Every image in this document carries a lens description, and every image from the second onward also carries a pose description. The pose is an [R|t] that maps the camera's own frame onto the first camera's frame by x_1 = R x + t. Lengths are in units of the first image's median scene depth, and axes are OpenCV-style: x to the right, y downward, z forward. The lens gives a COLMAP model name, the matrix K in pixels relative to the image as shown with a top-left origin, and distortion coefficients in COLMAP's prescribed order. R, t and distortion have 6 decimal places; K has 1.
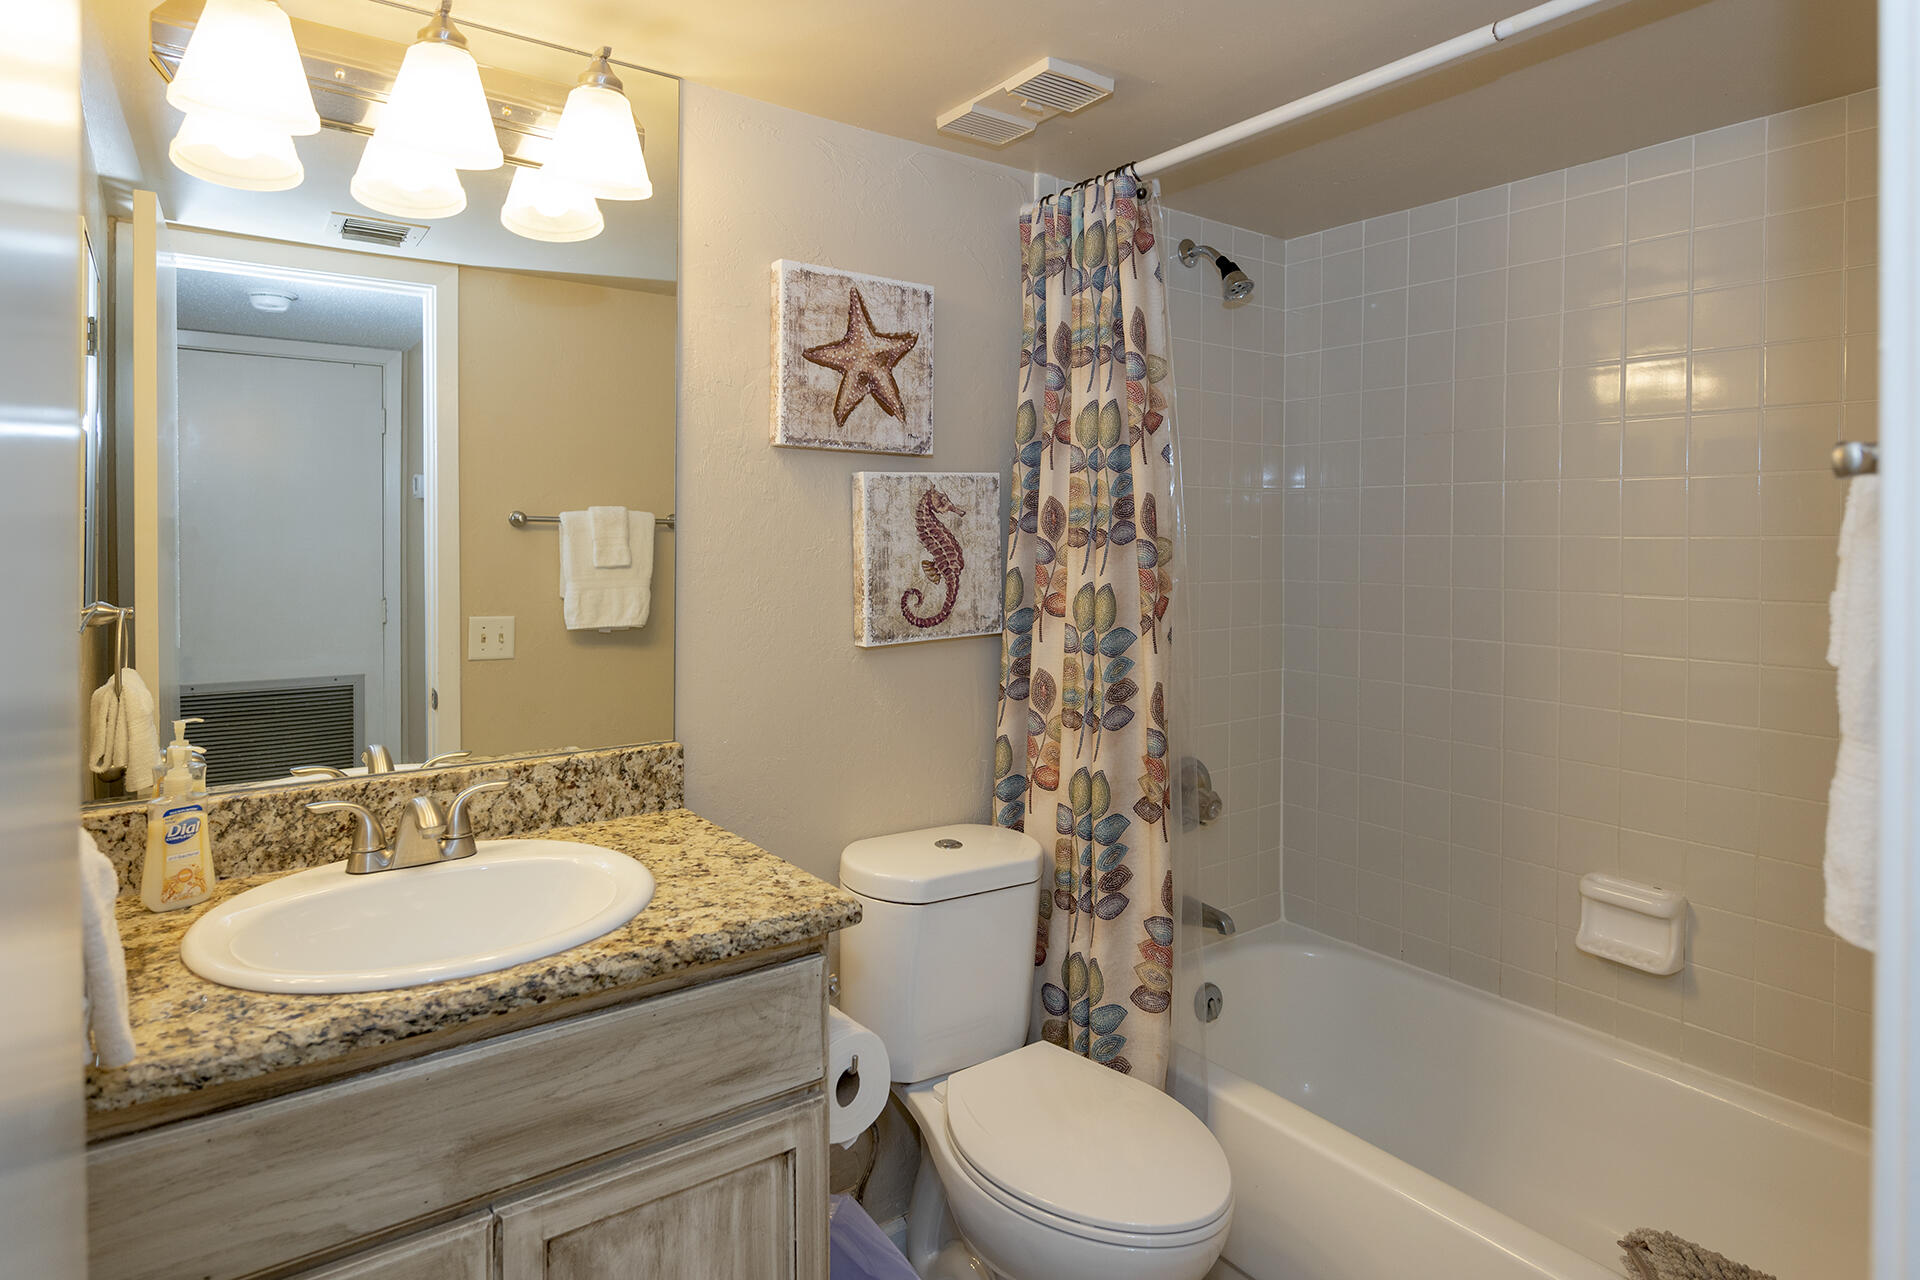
lens RADIAL K [[1027.4, 0, 920.4], [0, 1027.4, 529.1], [0, 0, 1]] dist [-0.001096, -0.001591]
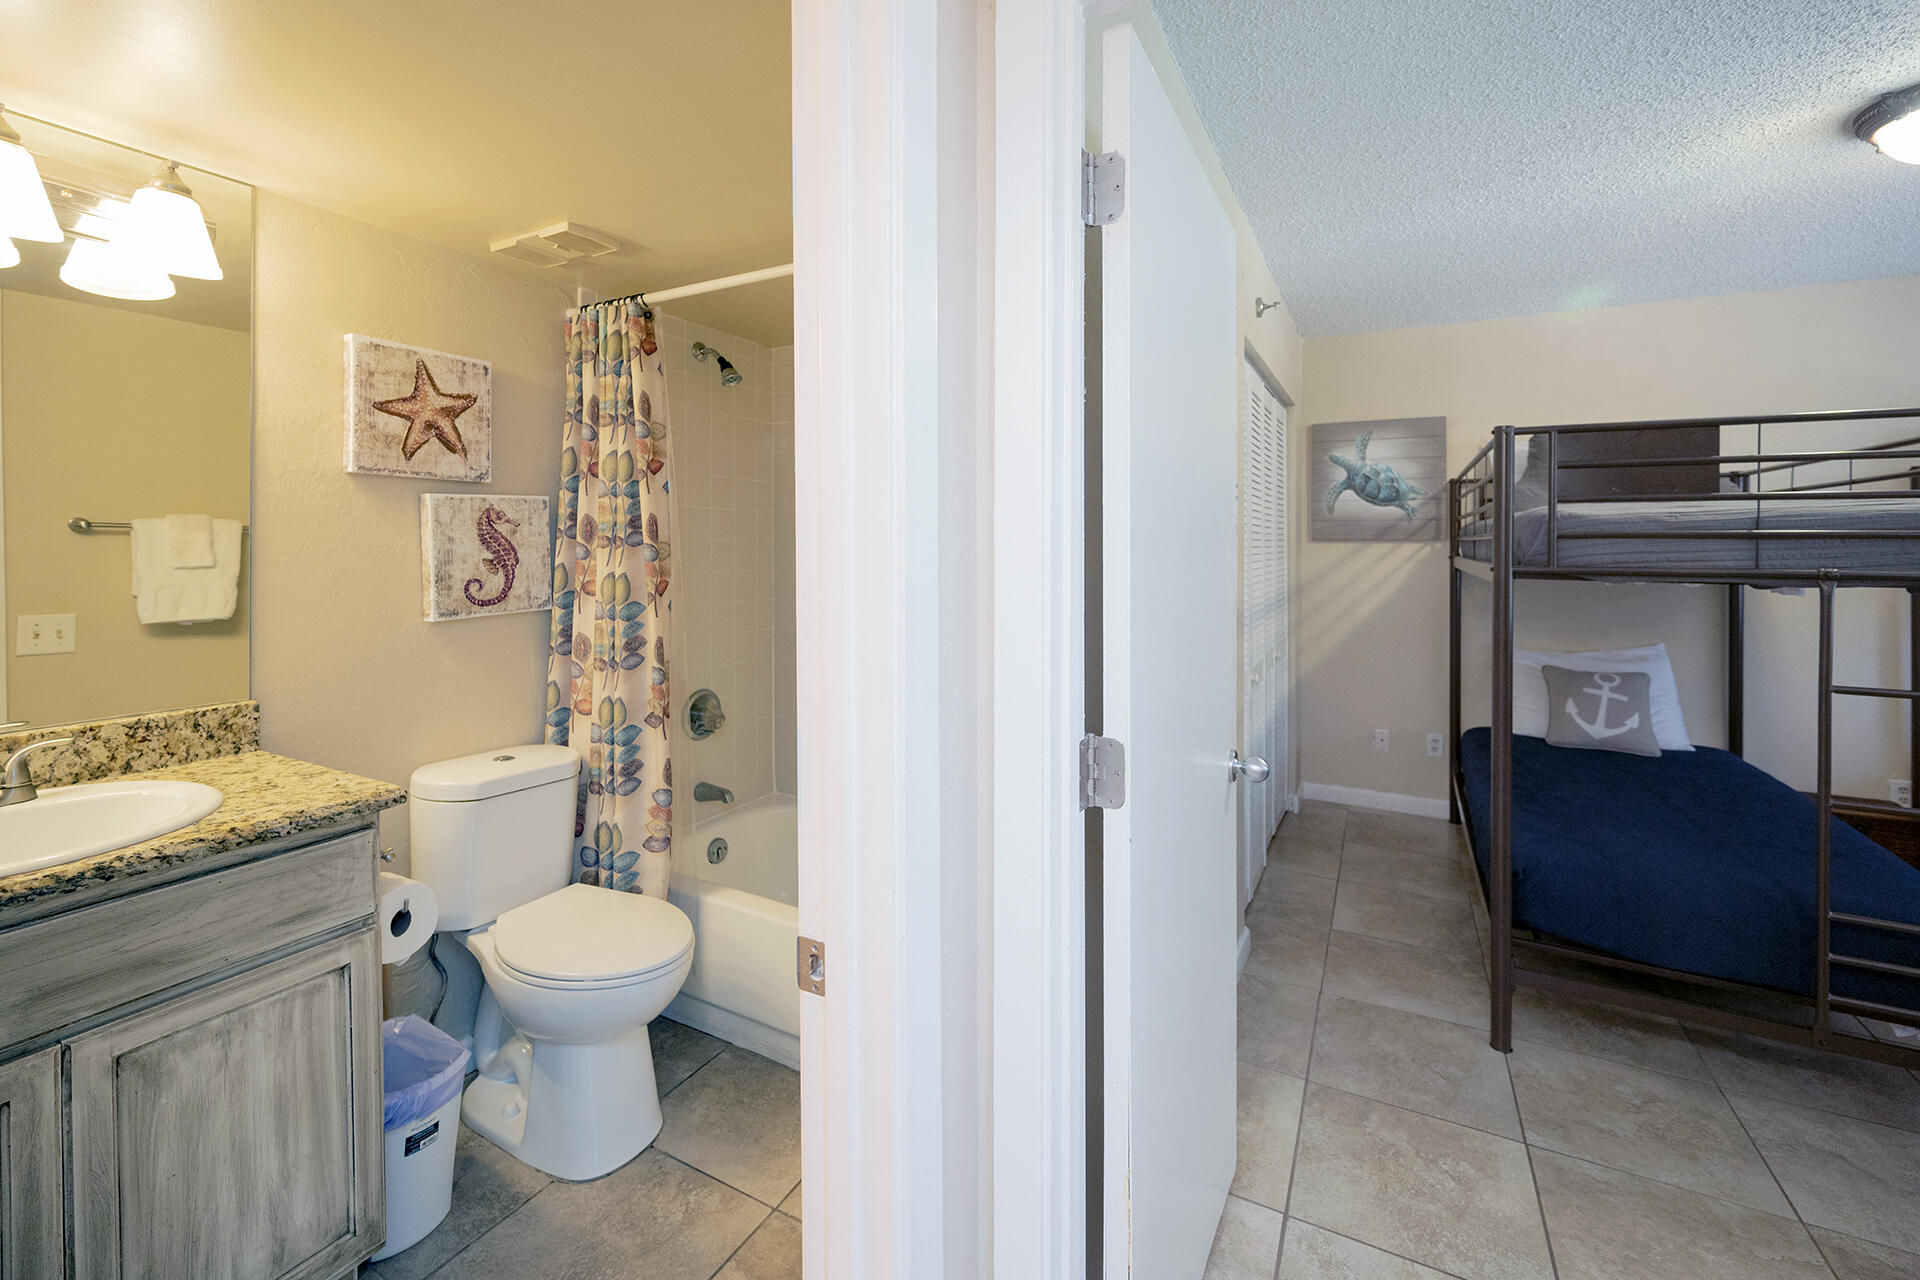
lens RADIAL K [[784.0, 0, 943.0], [0, 784.0, 545.0], [0, 0, 1]] dist [-0.001107, 0.000035]
pose [[0.895156, -0.001309, 0.445750, 0.092336], [-0.003805, 0.999937, 0.010579, -0.001124], [-0.445736, -0.011166, 0.895095, -0.243386]]
